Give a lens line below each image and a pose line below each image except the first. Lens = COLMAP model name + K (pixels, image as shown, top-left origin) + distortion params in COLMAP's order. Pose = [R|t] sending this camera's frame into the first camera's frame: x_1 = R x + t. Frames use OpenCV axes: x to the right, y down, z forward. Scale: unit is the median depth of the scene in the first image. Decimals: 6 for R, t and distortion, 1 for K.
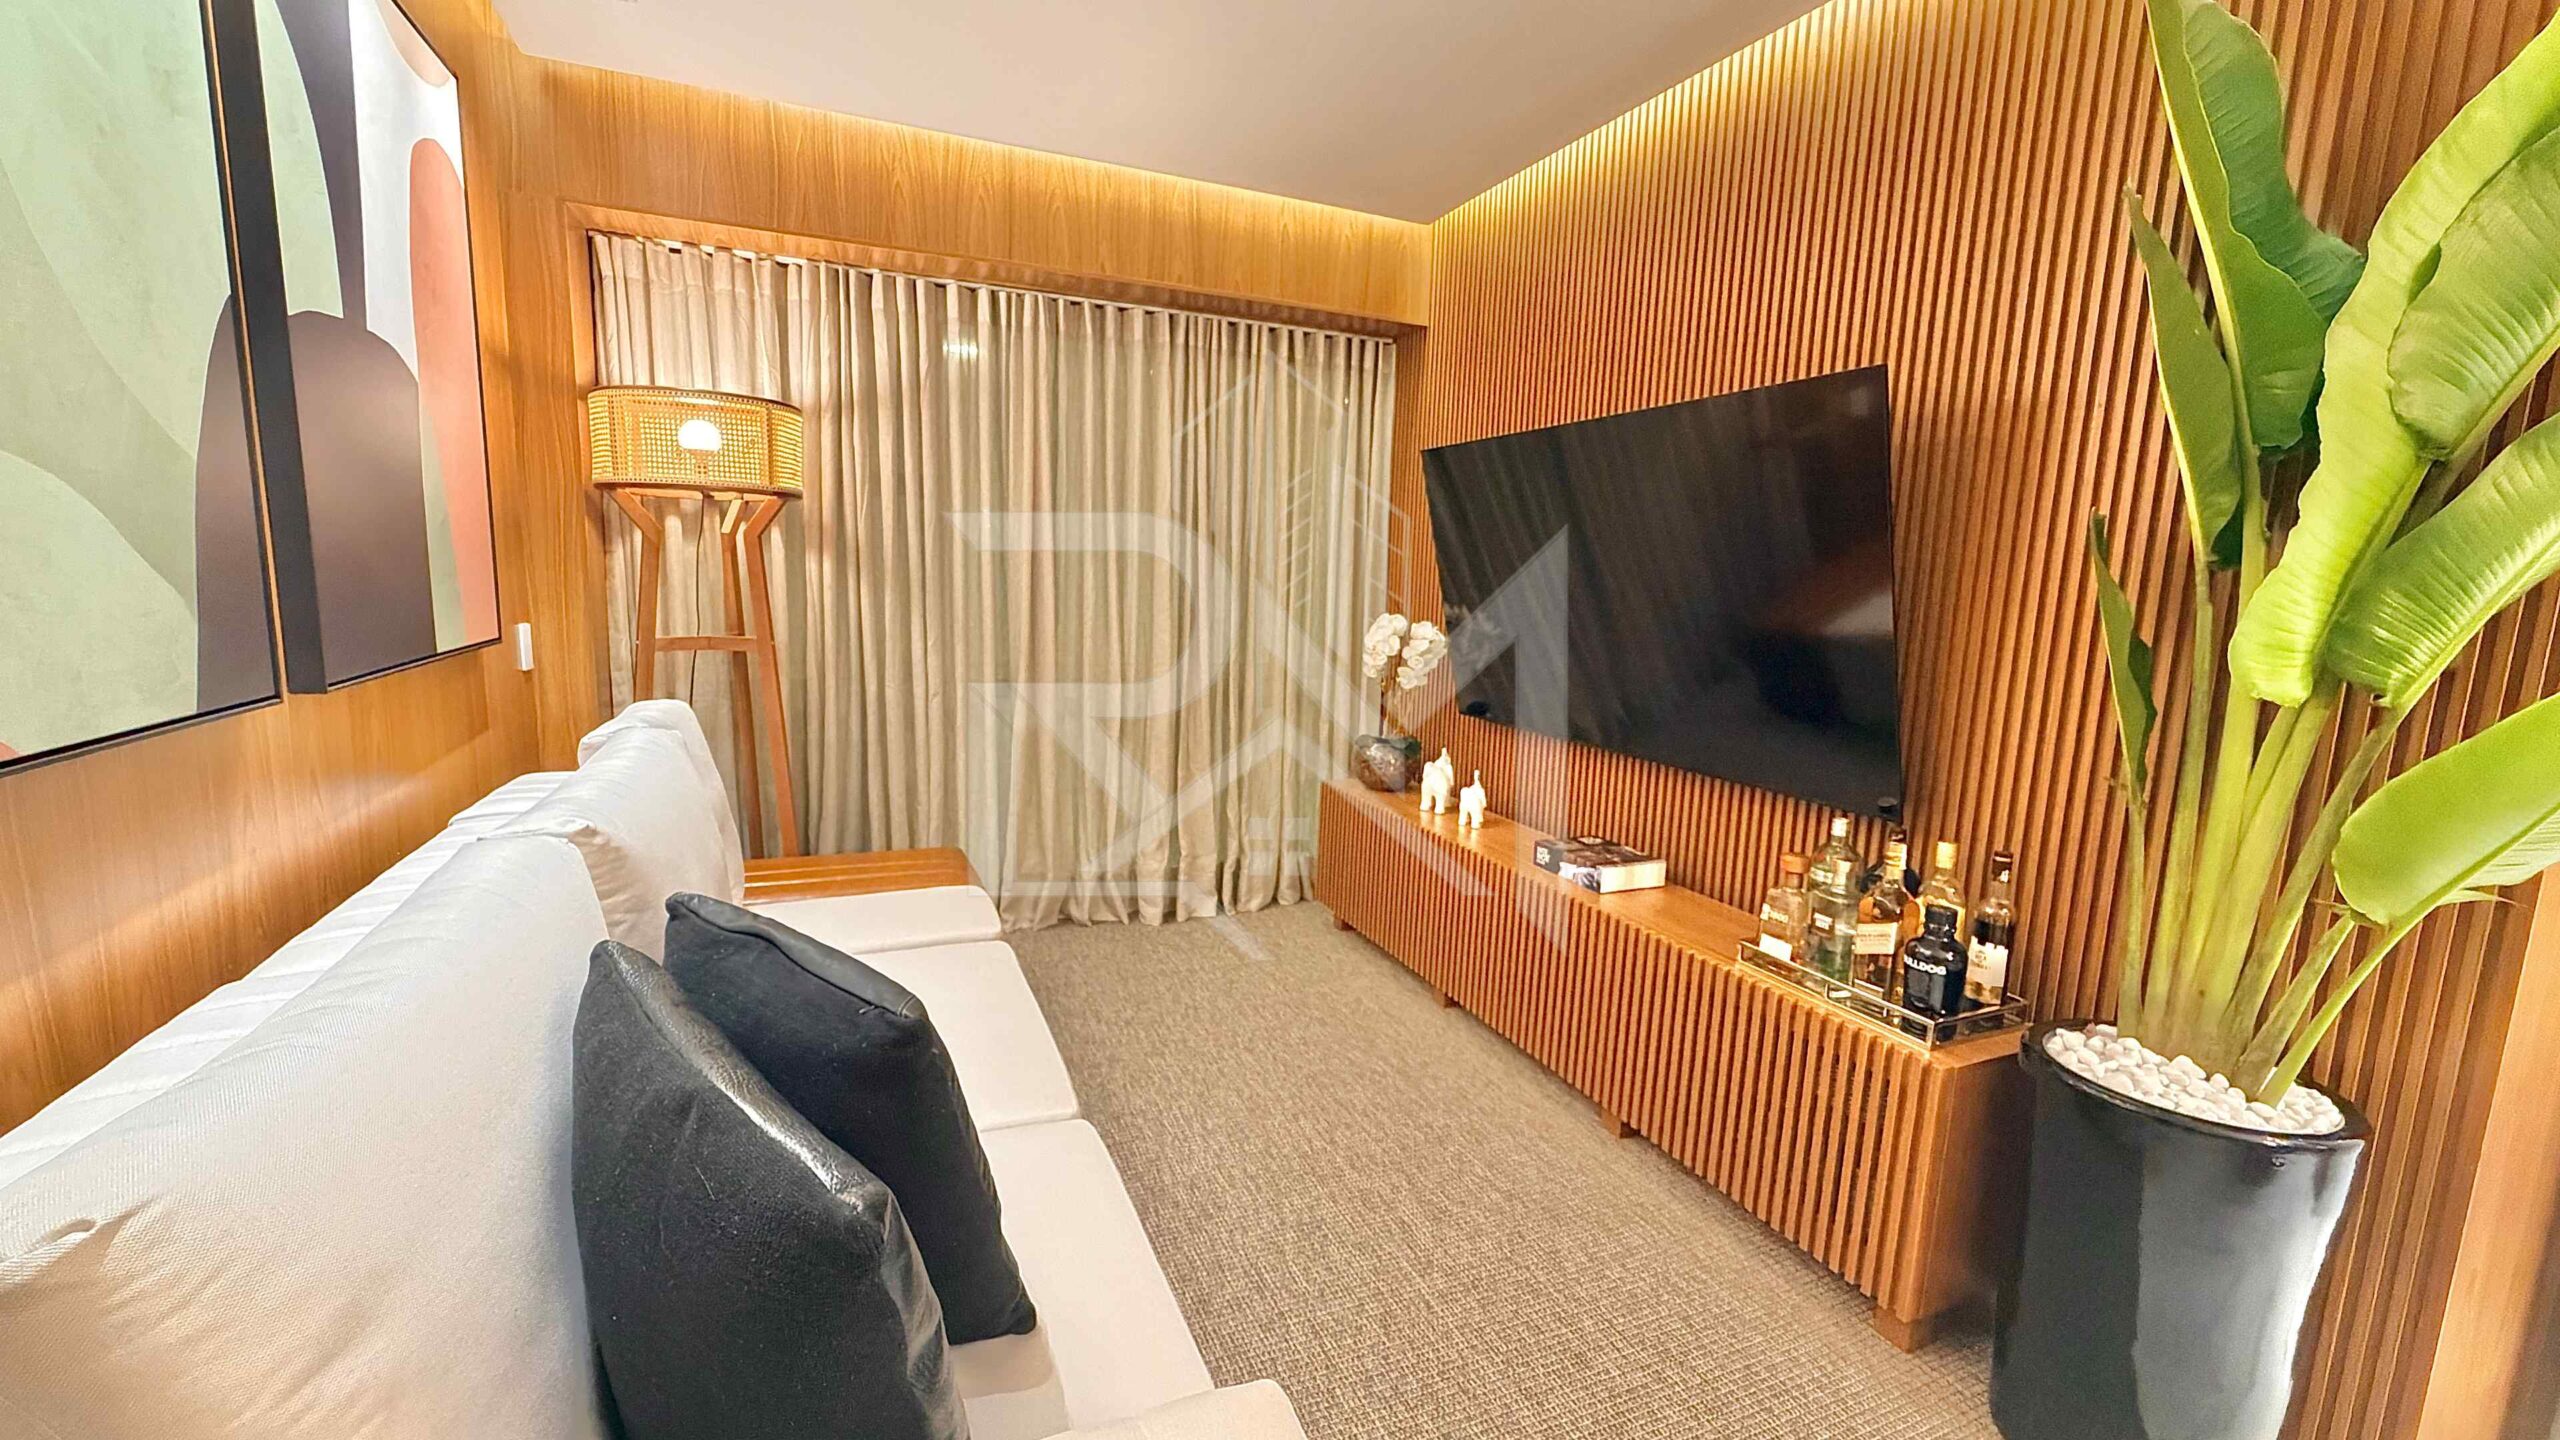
lens RADIAL K [[1020.4, 0, 1270.1], [0, 1020.4, 734.3], [0, 0, 1]] dist [0.000312, 0.000649]
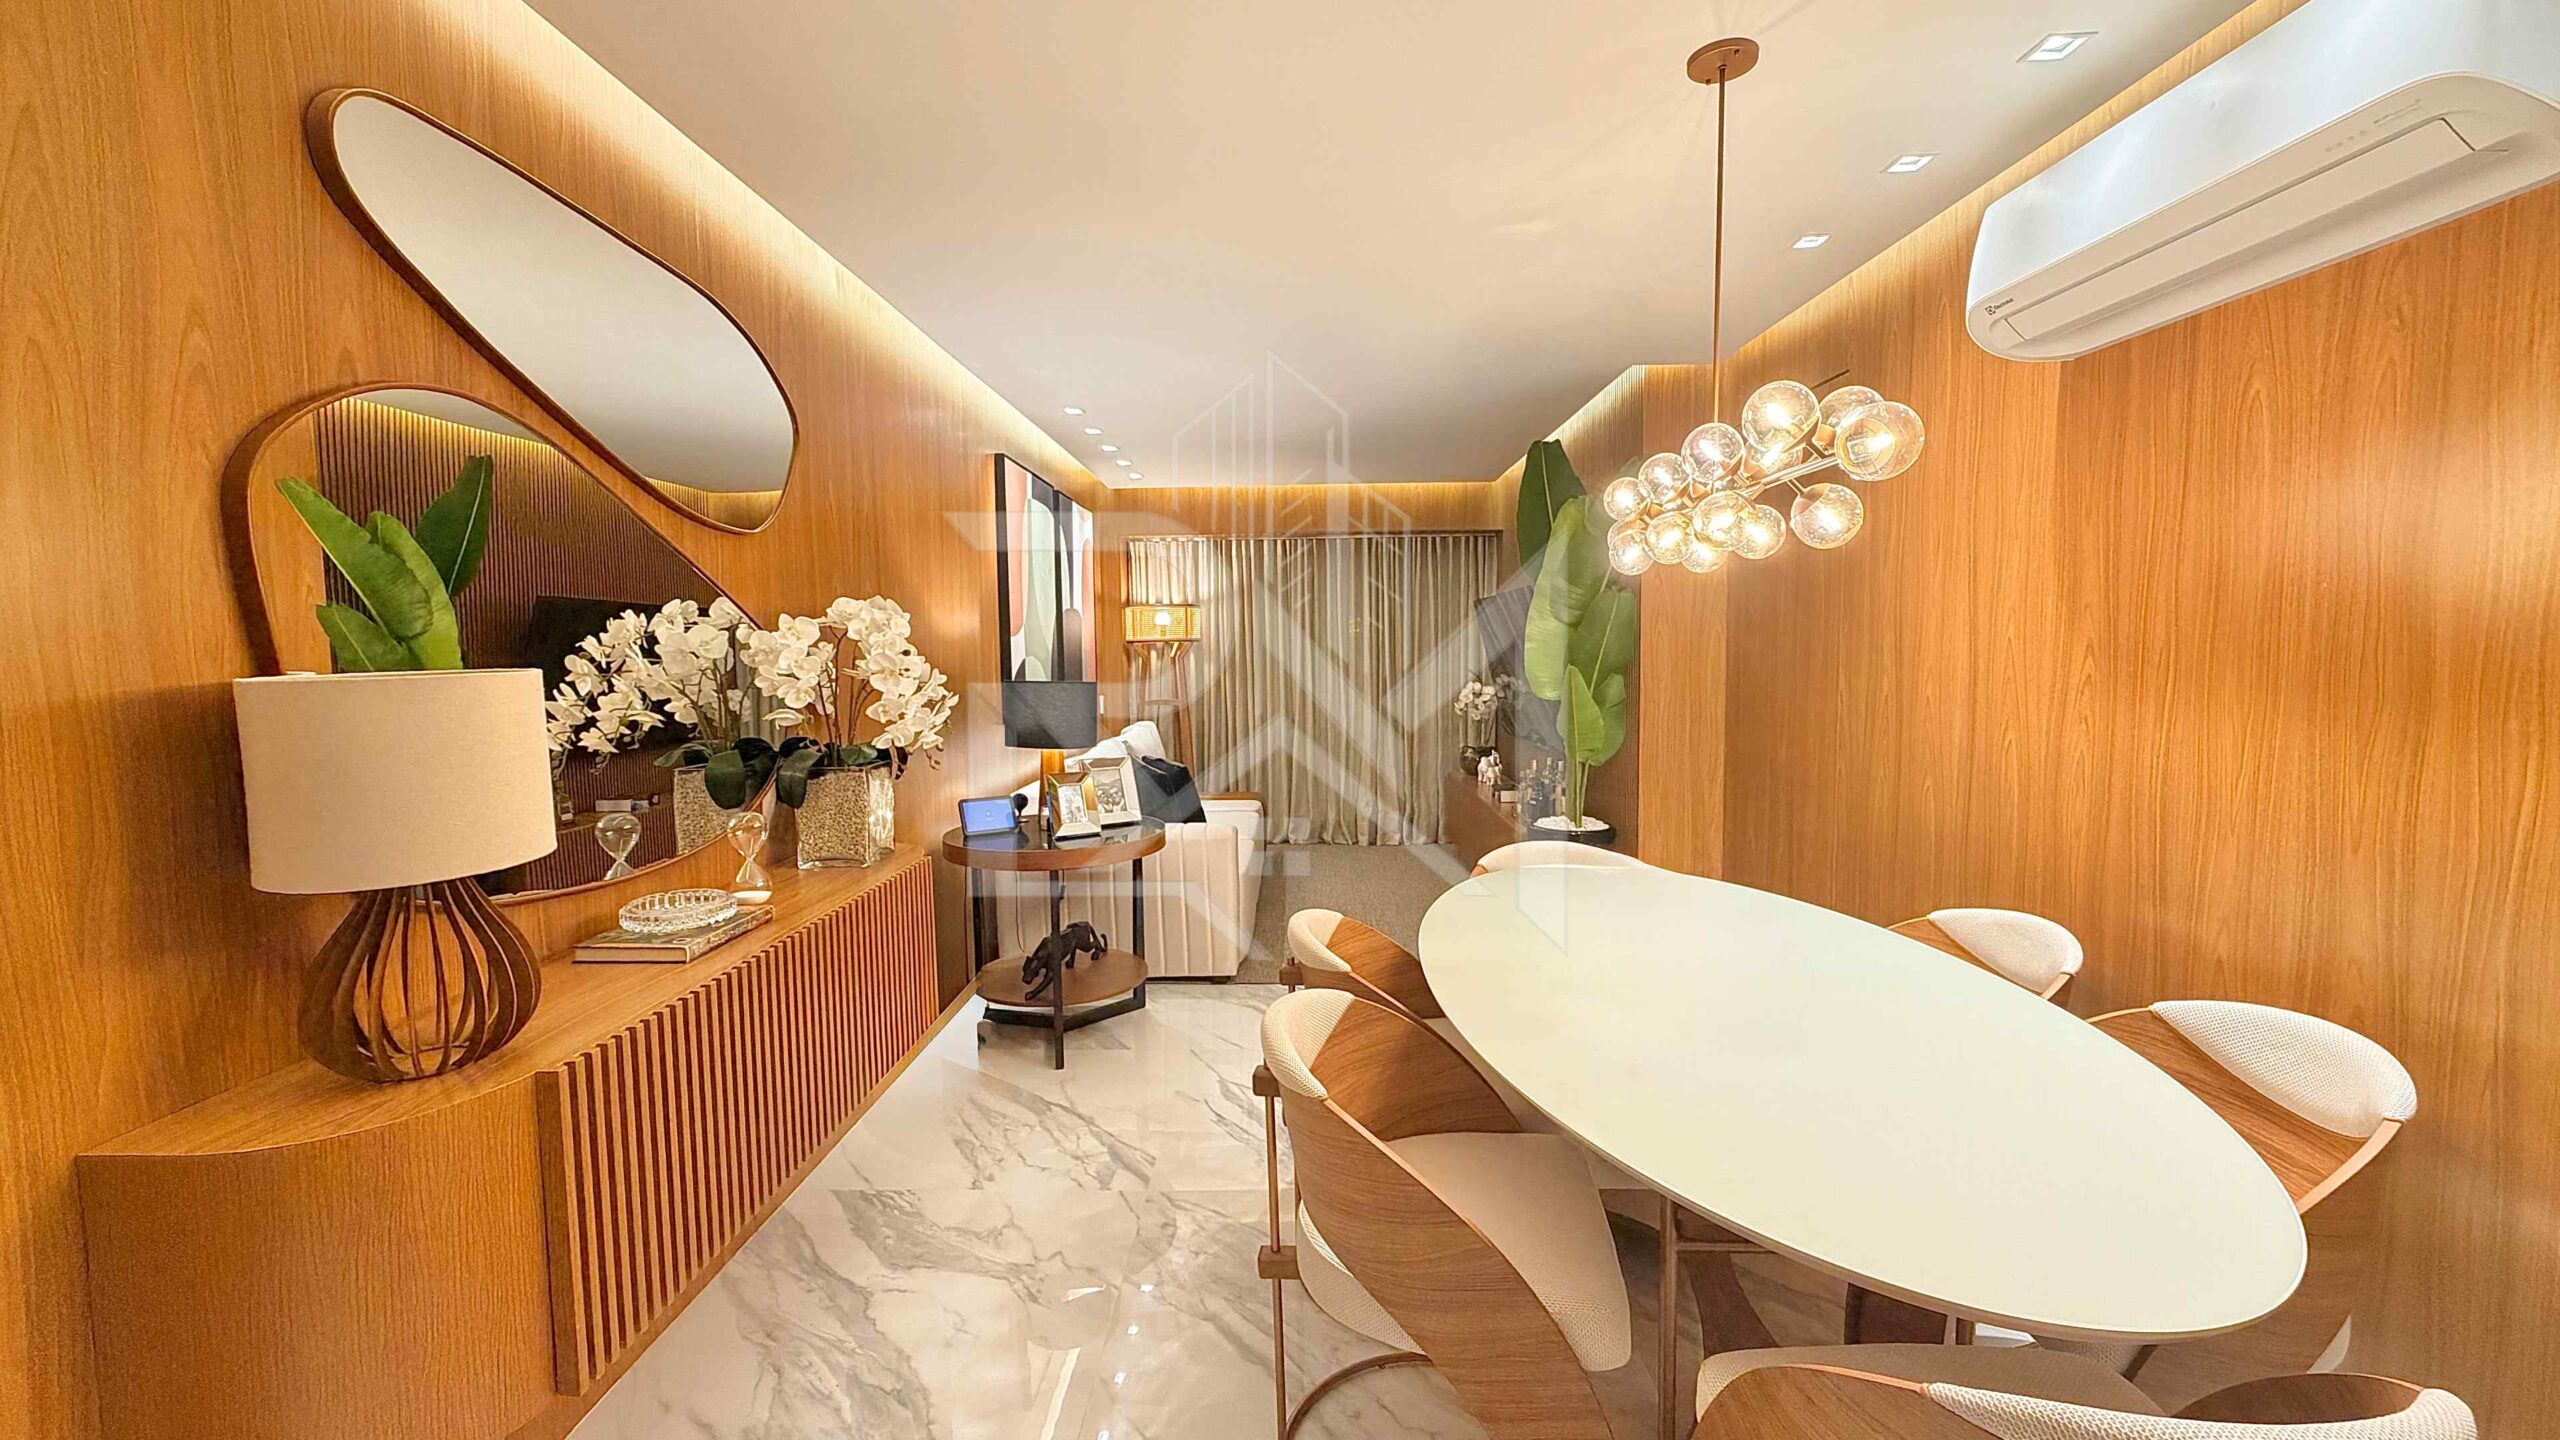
lens RADIAL K [[1020.4, 0, 1279.3], [0, 1020.4, 719.6], [0, 0, 1]] dist [0.000312, 0.000649]
pose [[0.912966, -0.012864, -0.407833, 0.634749], [-0.021561, 0.996586, -0.079699, 0.128439], [0.407466, 0.081555, 0.909571, -1.006340]]
